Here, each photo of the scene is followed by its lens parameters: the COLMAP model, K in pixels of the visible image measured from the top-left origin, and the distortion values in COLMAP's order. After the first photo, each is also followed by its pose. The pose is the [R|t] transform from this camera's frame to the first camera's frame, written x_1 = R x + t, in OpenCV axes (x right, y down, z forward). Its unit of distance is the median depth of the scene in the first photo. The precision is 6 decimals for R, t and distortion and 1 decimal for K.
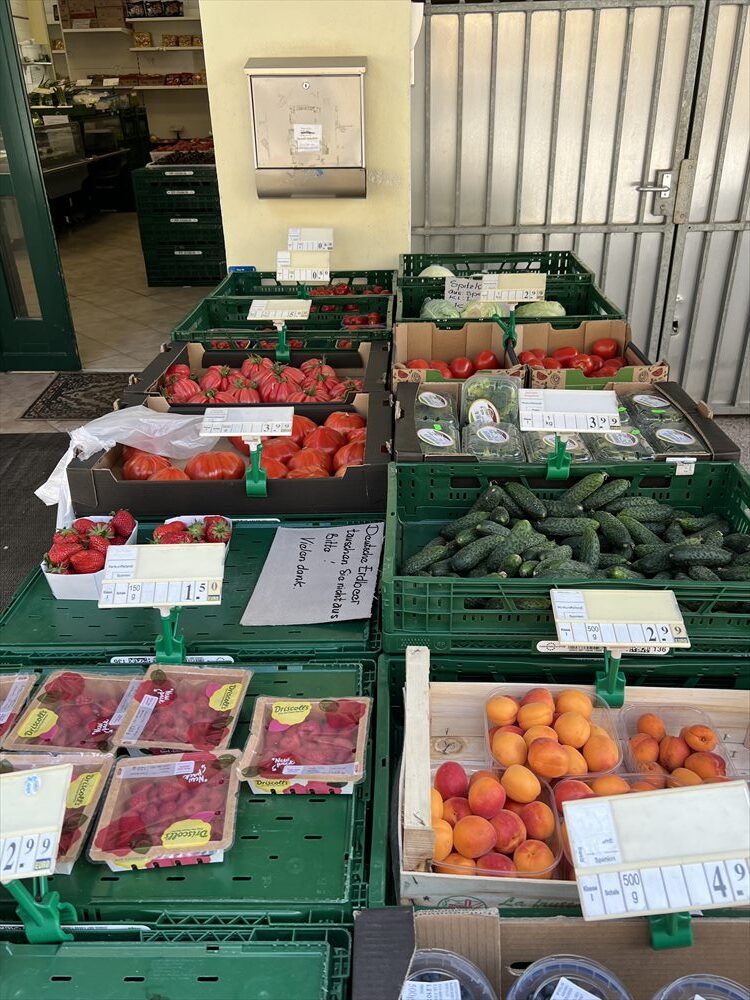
lens RADIAL K [[793.1, 0, 375.0], [0, 793.1, 500.0], [0, 0, 1]] dist [0.045808, -0.072387]
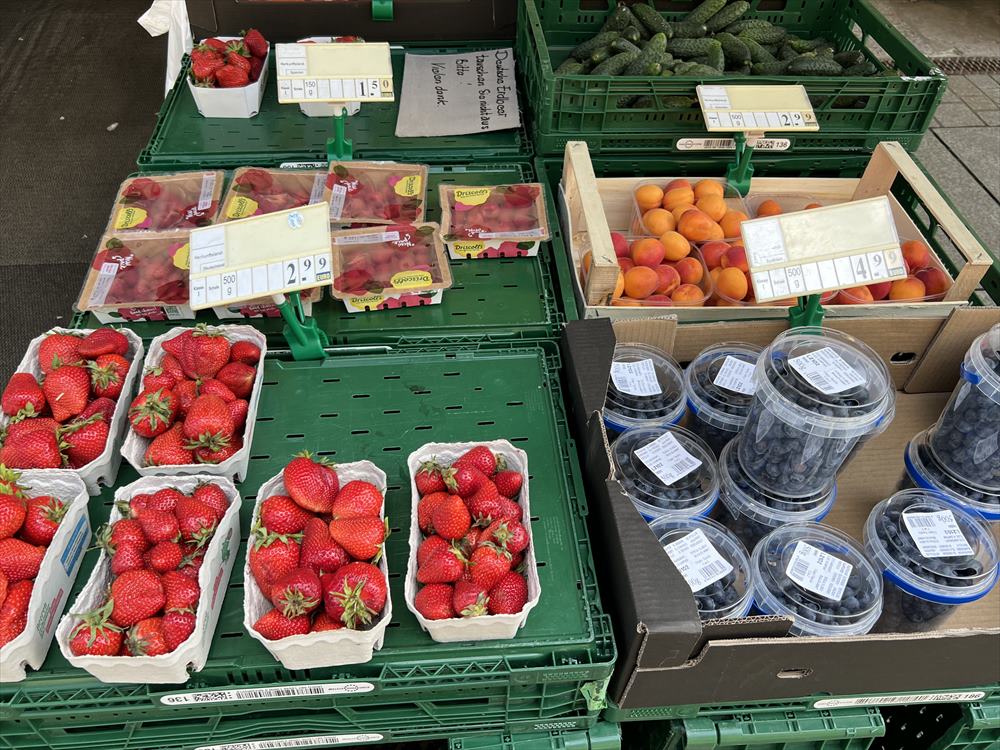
lens RADIAL K [[793.1, 0, 500.0], [0, 793.1, 375.0], [0, 0, 1]] dist [0.045808, -0.072387]
pose [[0.992480, -0.041521, 0.115154, -0.192275], [0.003141, 0.949045, 0.315123, 0.143517], [-0.122370, -0.312392, 0.942039, -0.128524]]
